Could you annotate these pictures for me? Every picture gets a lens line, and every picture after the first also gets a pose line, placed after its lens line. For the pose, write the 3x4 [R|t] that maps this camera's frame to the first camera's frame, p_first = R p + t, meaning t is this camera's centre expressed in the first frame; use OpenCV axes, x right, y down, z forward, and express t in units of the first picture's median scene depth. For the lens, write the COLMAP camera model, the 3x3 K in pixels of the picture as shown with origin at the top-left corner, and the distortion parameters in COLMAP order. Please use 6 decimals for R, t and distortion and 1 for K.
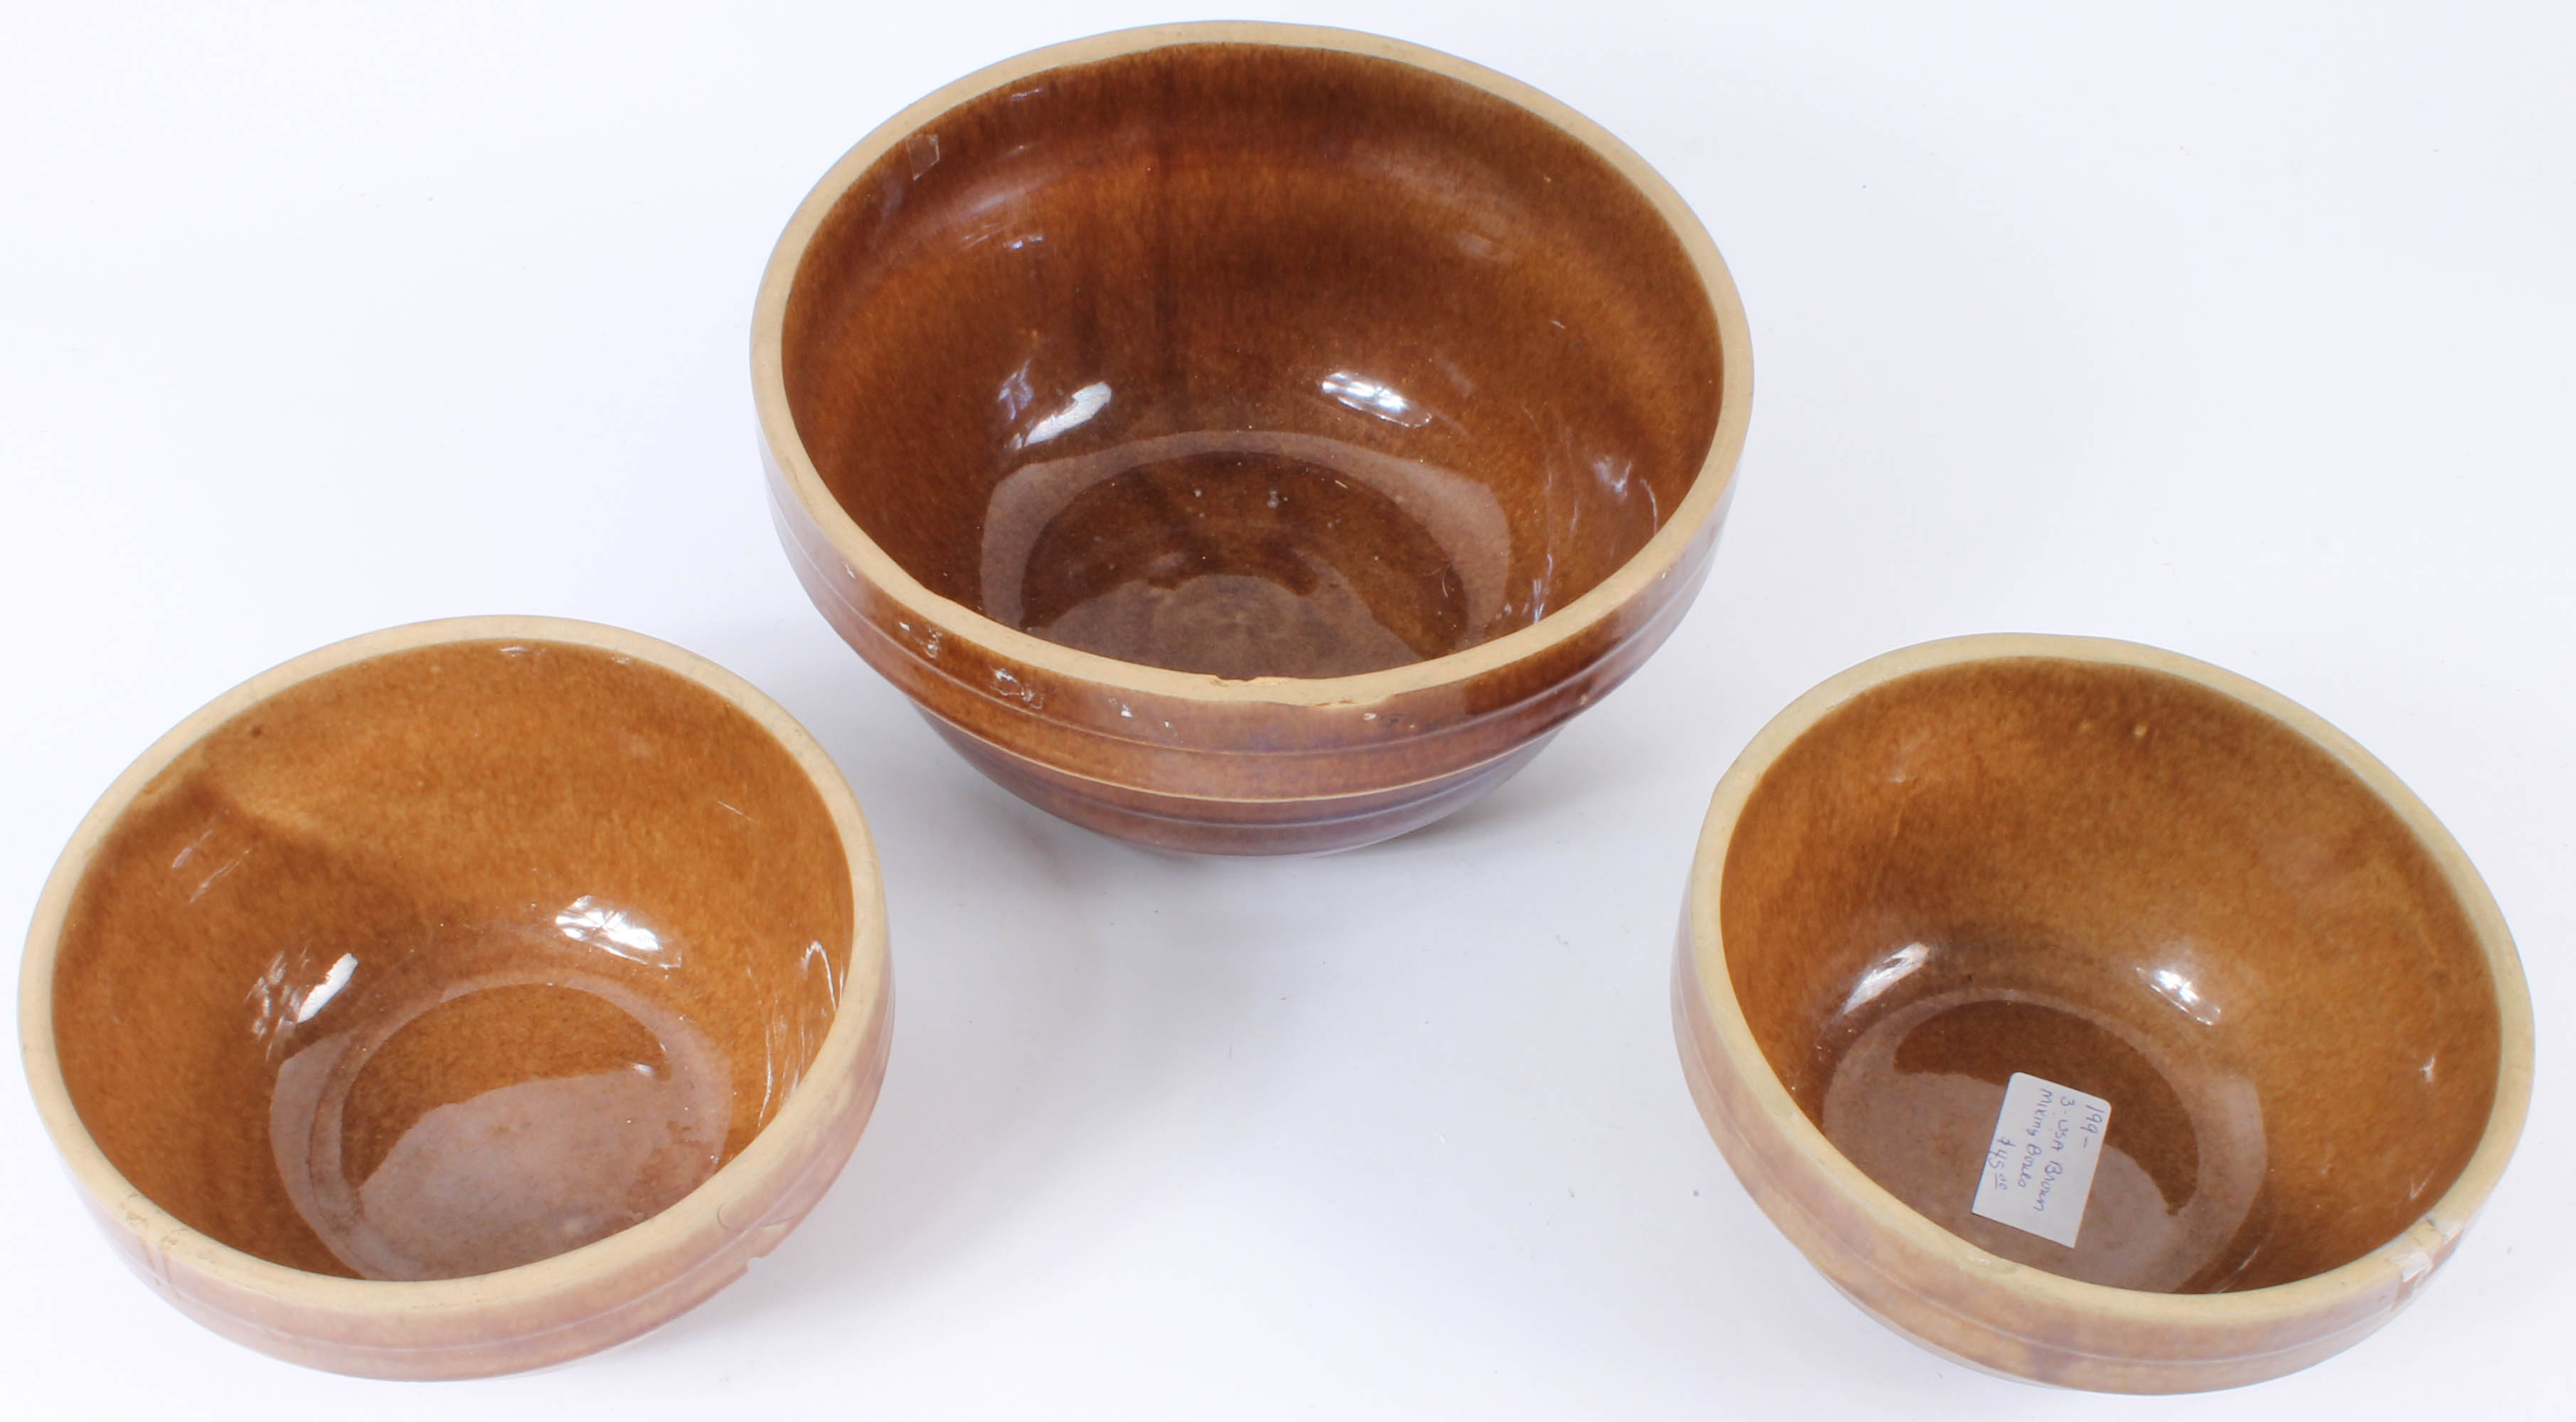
lens RADIAL K [[2572.5, 0, 1288.1], [0, 2572.5, 721.3], [0, 0, 1]] dist [-0.108050, 0.000000]
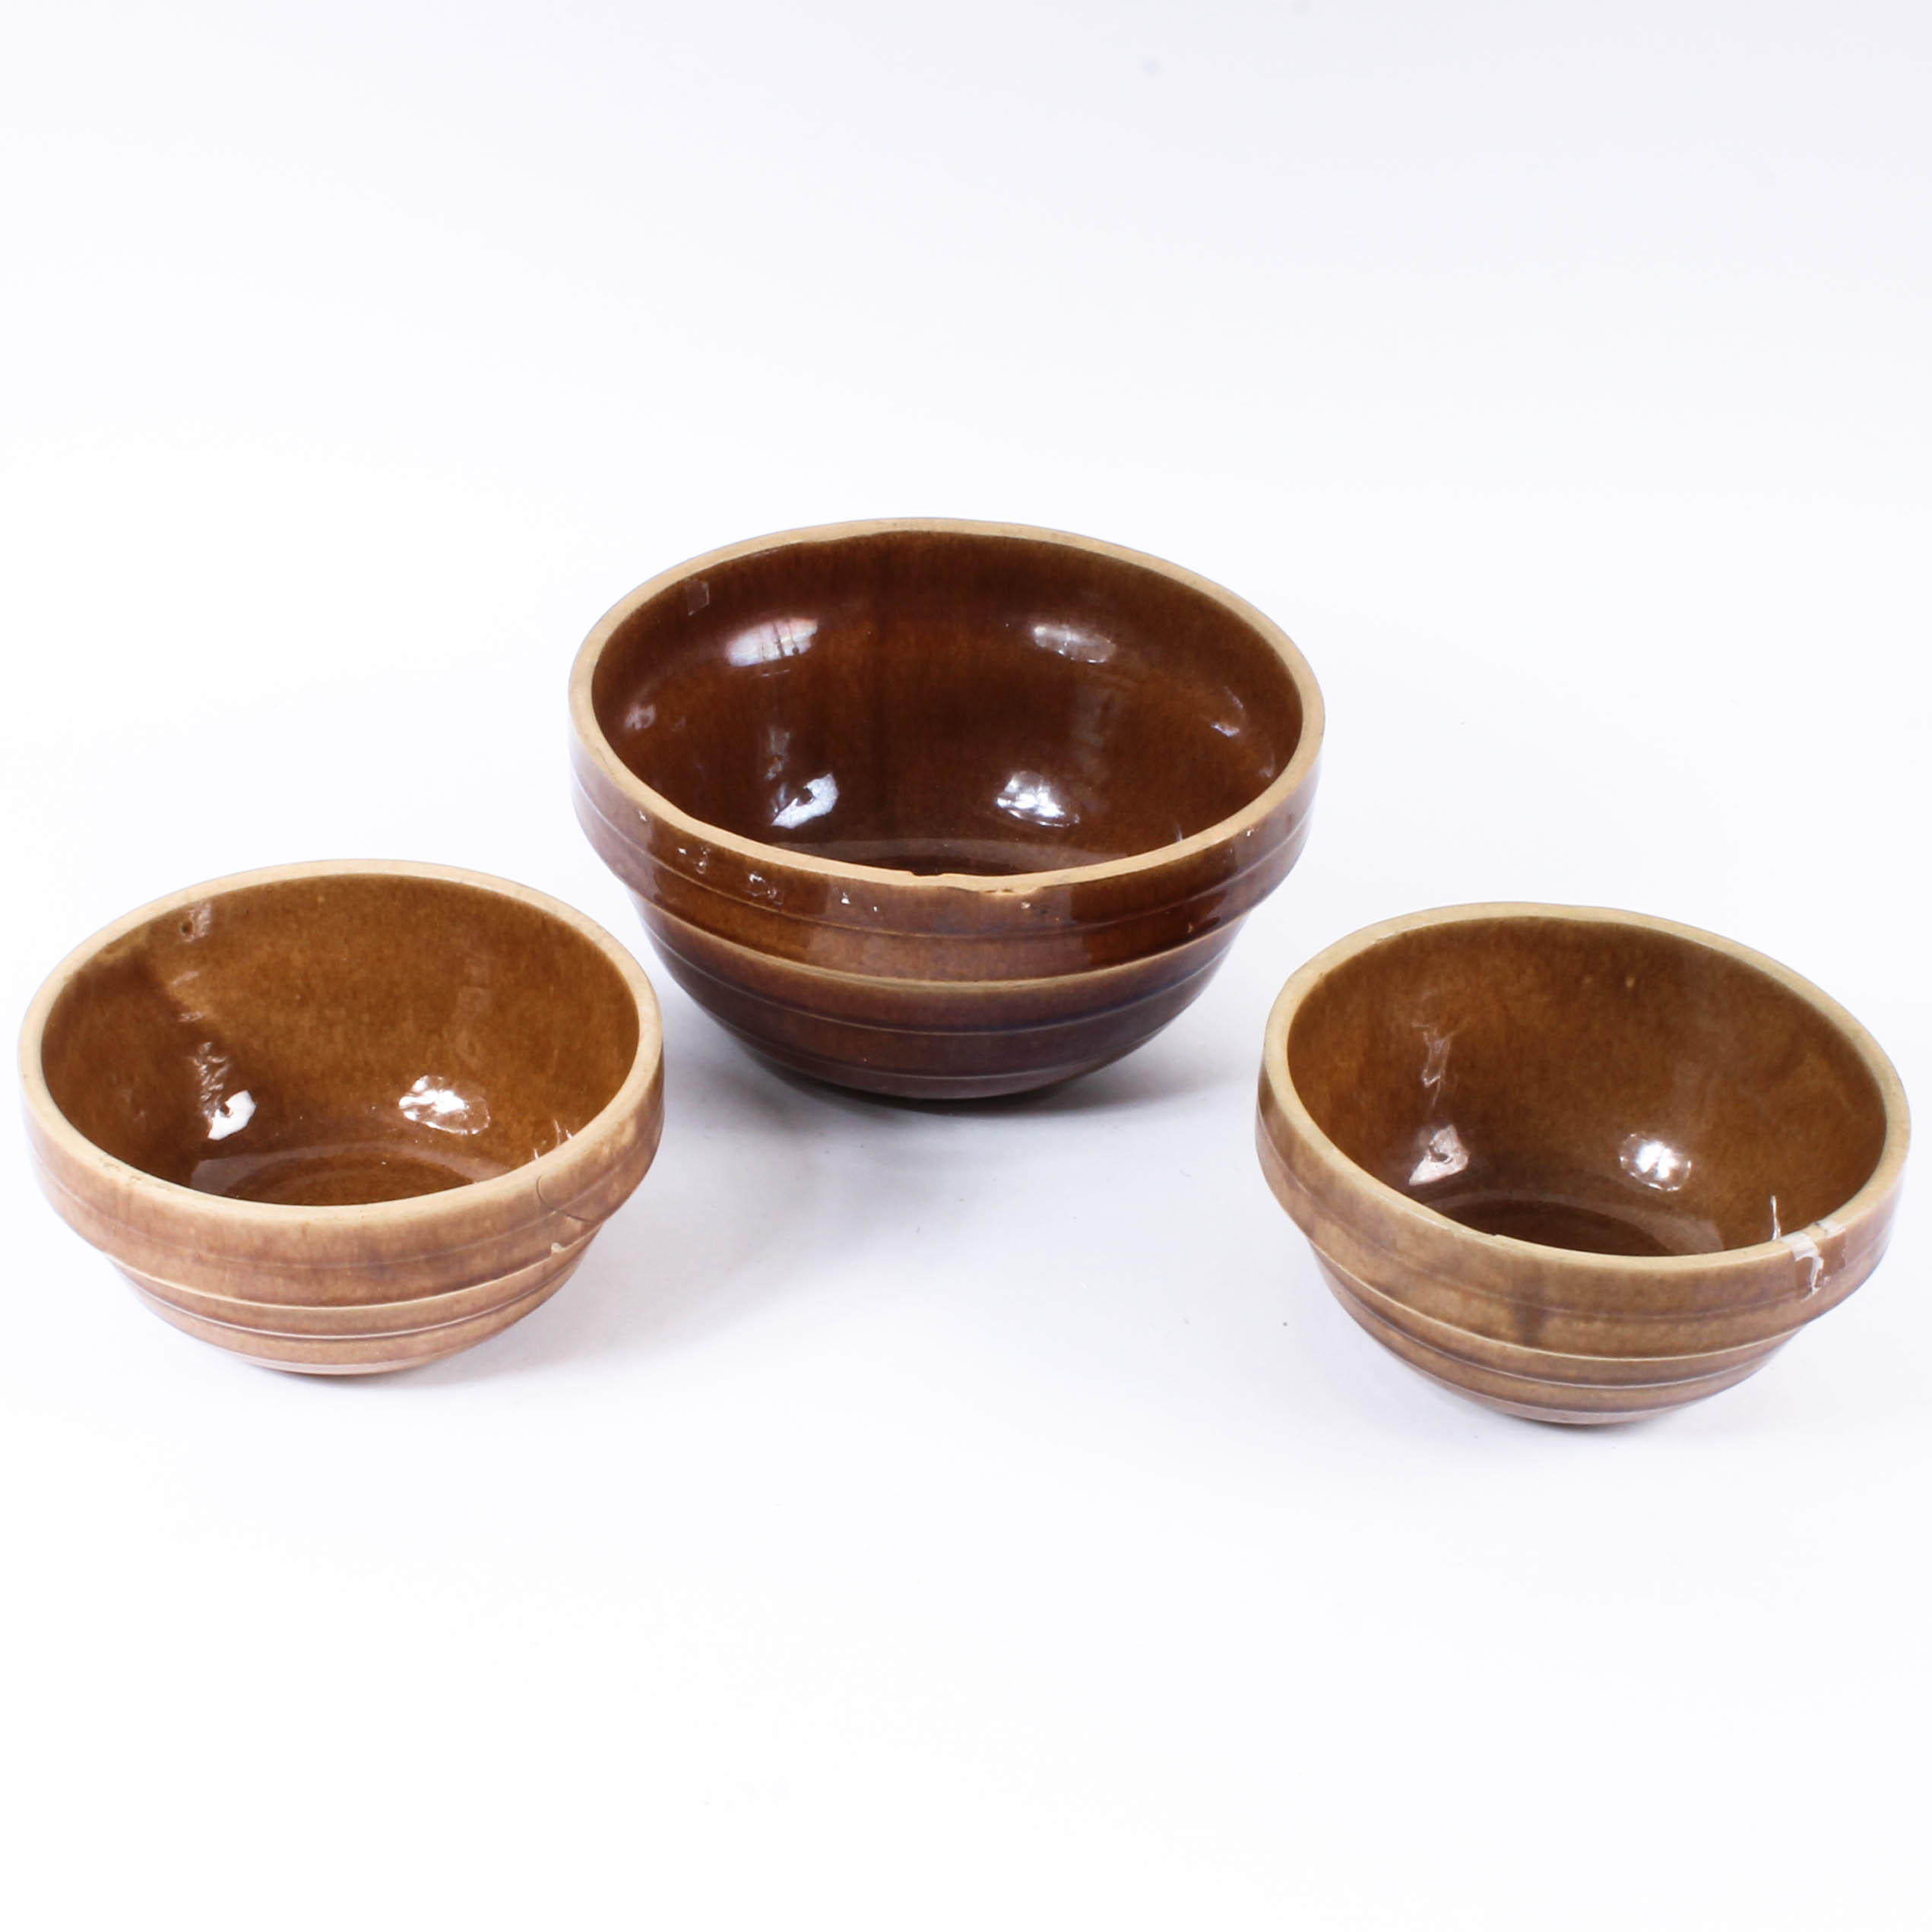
lens RADIAL K [[2788.0, 0, 965.4], [0, 2788.0, 958.0], [0, 0, 1]] dist [-0.100667, 0.000000]
pose [[0.999805, 0.012329, -0.015447, 0.020760], [-0.015850, 0.967077, -0.253991, 0.357077], [0.011807, 0.254186, 0.967083, -0.367339]]
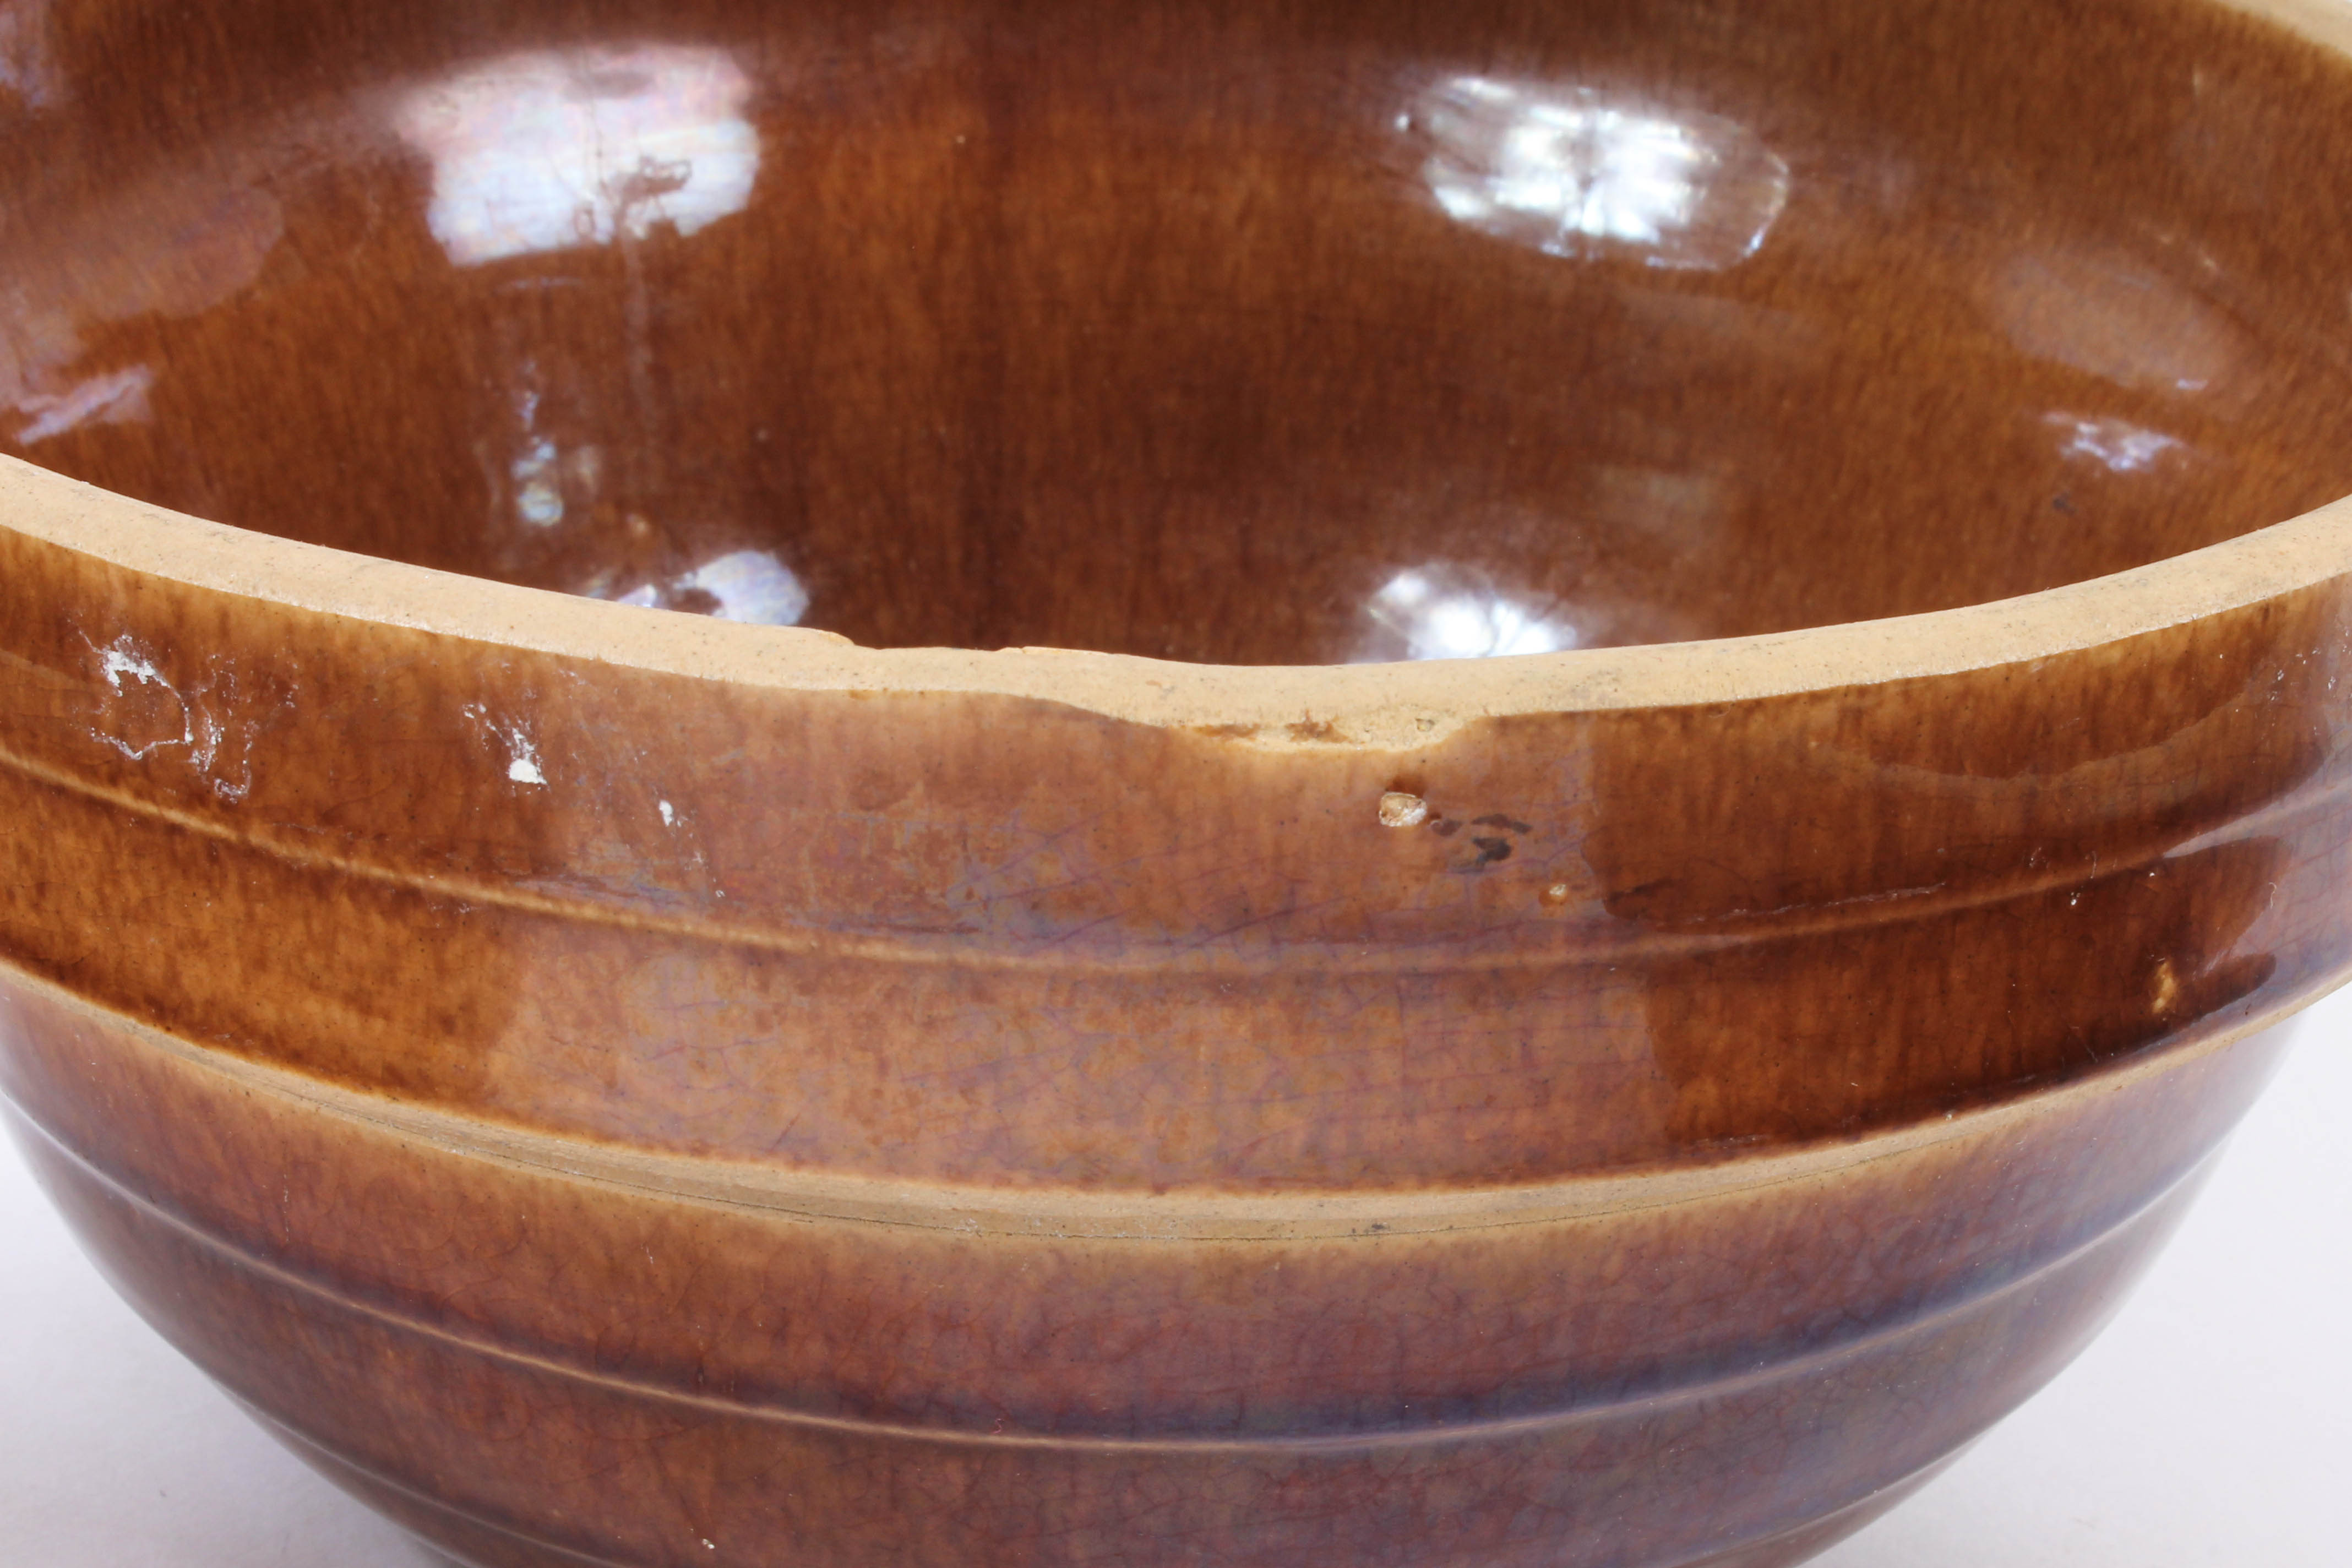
lens RADIAL K [[4240.4, 0, 1191.4], [0, 4240.4, 797.1], [0, 0, 1]] dist [0.003808, 0.000000]
pose [[0.997183, 0.033768, -0.066971, 0.035497], [-0.056352, 0.926565, -0.371890, 0.148957], [0.049495, 0.374617, 0.925858, 0.522523]]
